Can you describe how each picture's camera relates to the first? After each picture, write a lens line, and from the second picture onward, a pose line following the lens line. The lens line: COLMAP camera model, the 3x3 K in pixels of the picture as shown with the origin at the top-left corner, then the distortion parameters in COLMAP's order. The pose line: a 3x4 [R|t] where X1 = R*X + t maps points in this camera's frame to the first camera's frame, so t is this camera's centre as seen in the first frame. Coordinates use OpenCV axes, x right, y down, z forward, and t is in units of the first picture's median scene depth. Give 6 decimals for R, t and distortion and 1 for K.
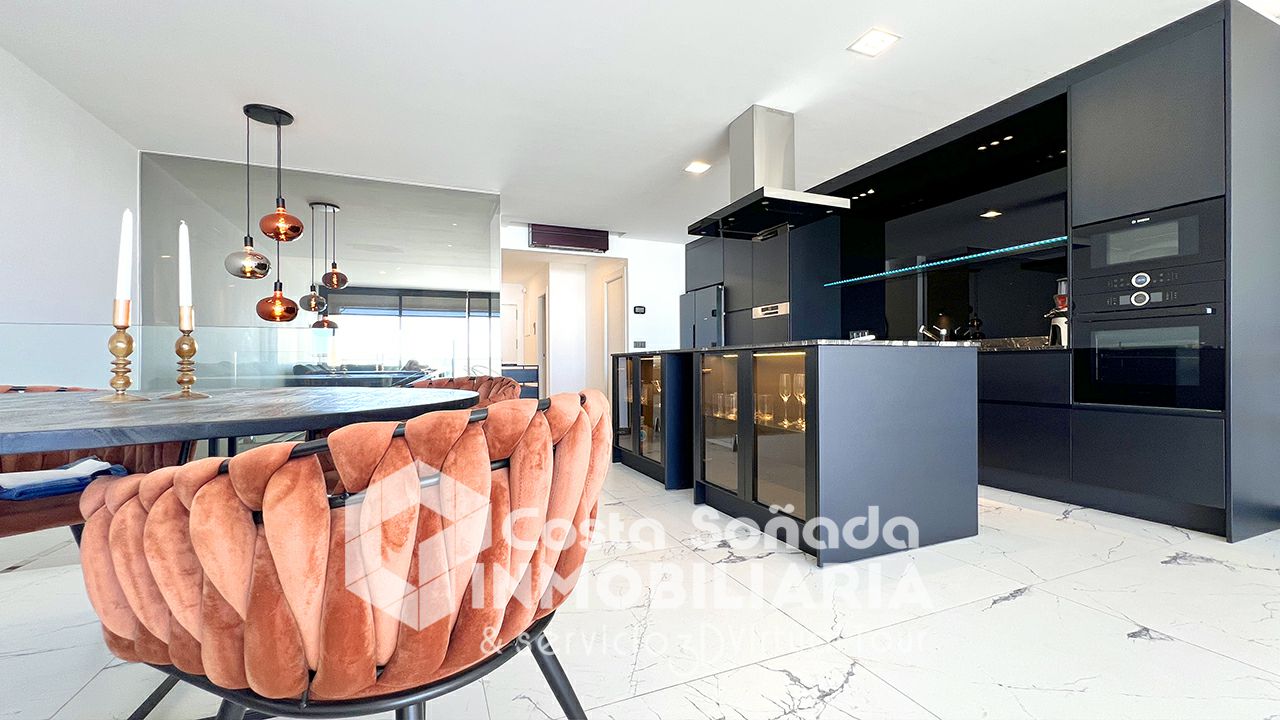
lens RADIAL K [[526.1, 0, 680.1], [0, 526.1, 356.5], [0, 0, 1]] dist [-0.002183, -0.000156]
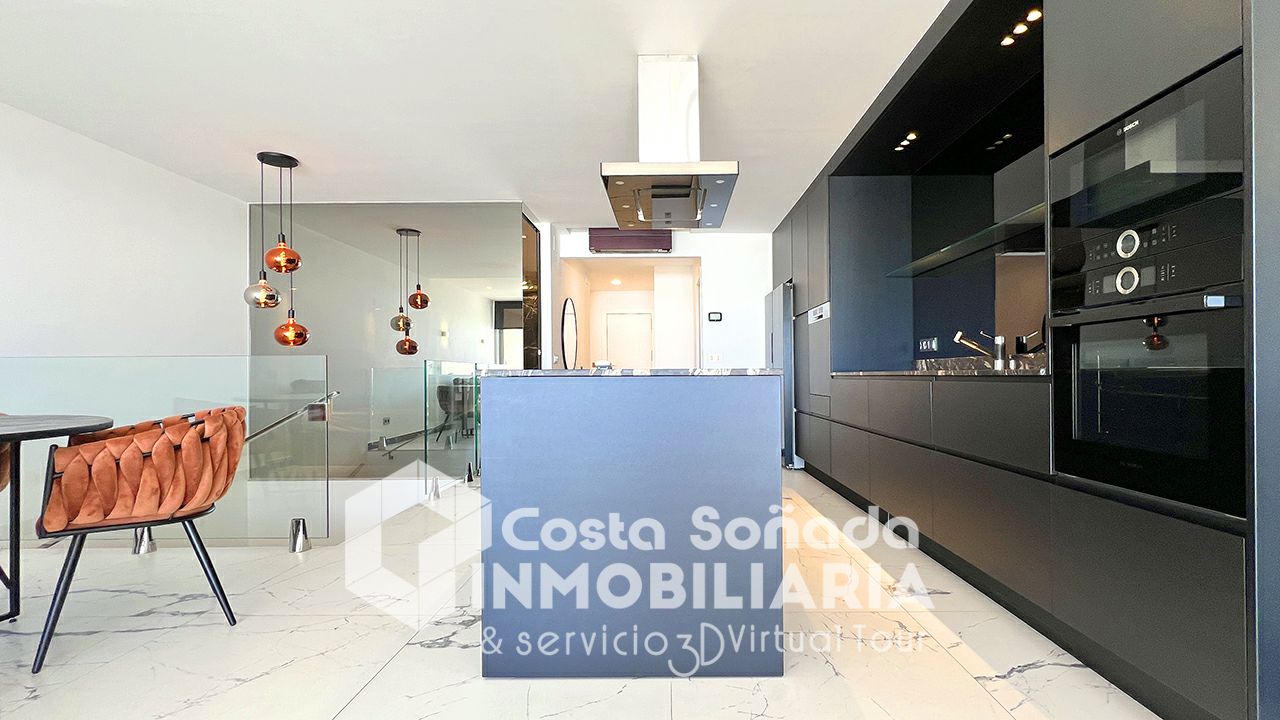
lens RADIAL K [[604.6, 0, 678.4], [0, 604.6, 360.2], [0, 0, 1]] dist [0.000028, -0.000053]
pose [[0.906933, -0.008993, -0.421180, 0.526600], [0.005643, 0.999942, -0.009199, -0.021431], [0.421238, 0.005966, 0.906931, 0.203292]]
